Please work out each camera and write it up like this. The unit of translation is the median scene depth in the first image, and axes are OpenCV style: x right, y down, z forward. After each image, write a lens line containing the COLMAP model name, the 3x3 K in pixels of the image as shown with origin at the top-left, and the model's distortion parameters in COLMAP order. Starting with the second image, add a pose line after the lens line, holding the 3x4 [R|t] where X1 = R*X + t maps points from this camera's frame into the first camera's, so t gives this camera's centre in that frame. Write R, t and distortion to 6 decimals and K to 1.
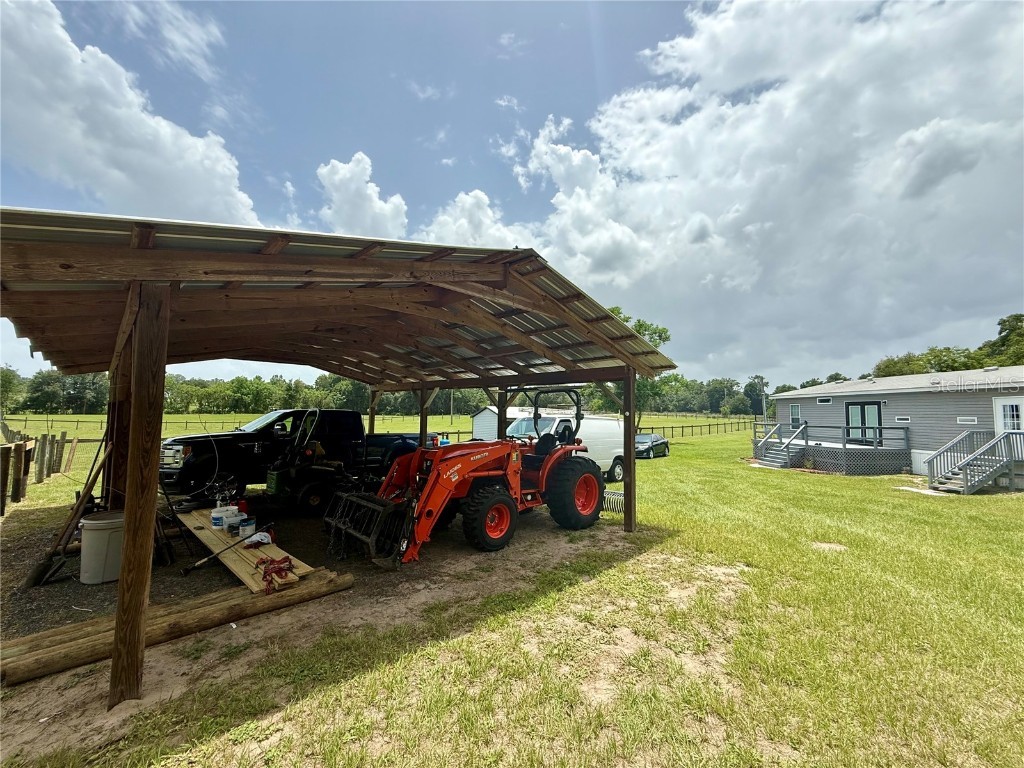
lens RADIAL K [[405.7, 0, 508.9], [0, 405.7, 383.5], [0, 0, 1]] dist [-0.001169, -0.000154]
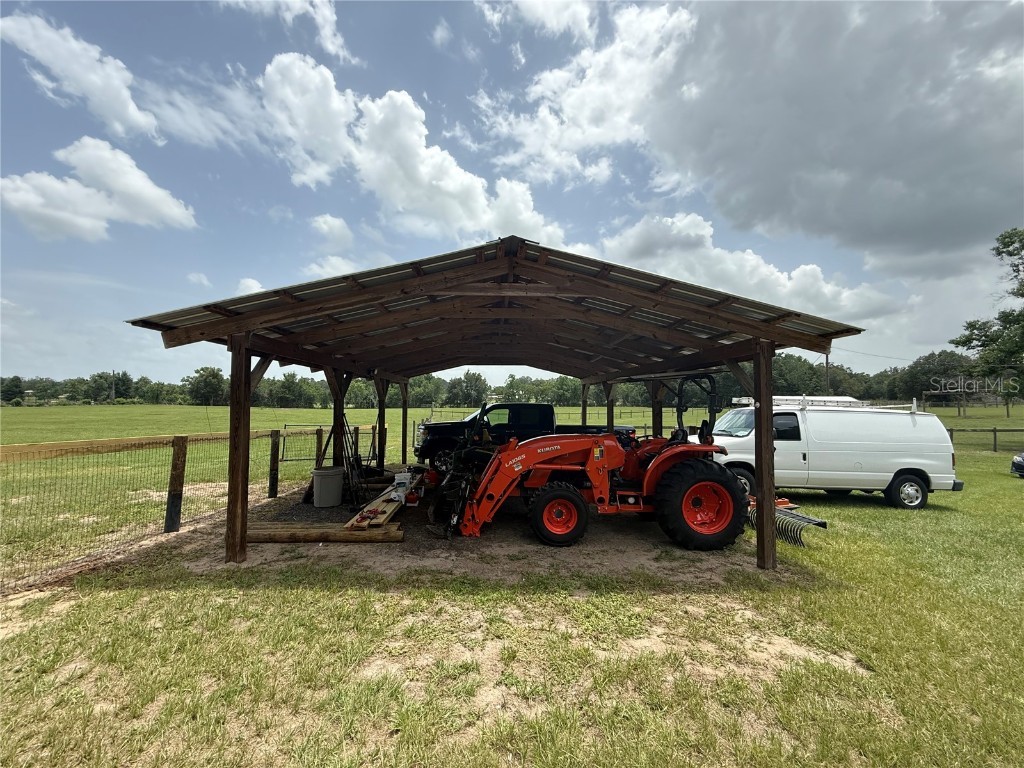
lens RADIAL K [[408.4, 0, 511.2], [0, 408.4, 387.3], [0, 0, 1]] dist [0.000681, 0.000245]
pose [[0.741259, -0.036553, -0.670223, 0.610834], [0.055690, 0.998423, 0.007141, 0.018727], [0.668905, -0.042618, 0.742126, 0.233549]]
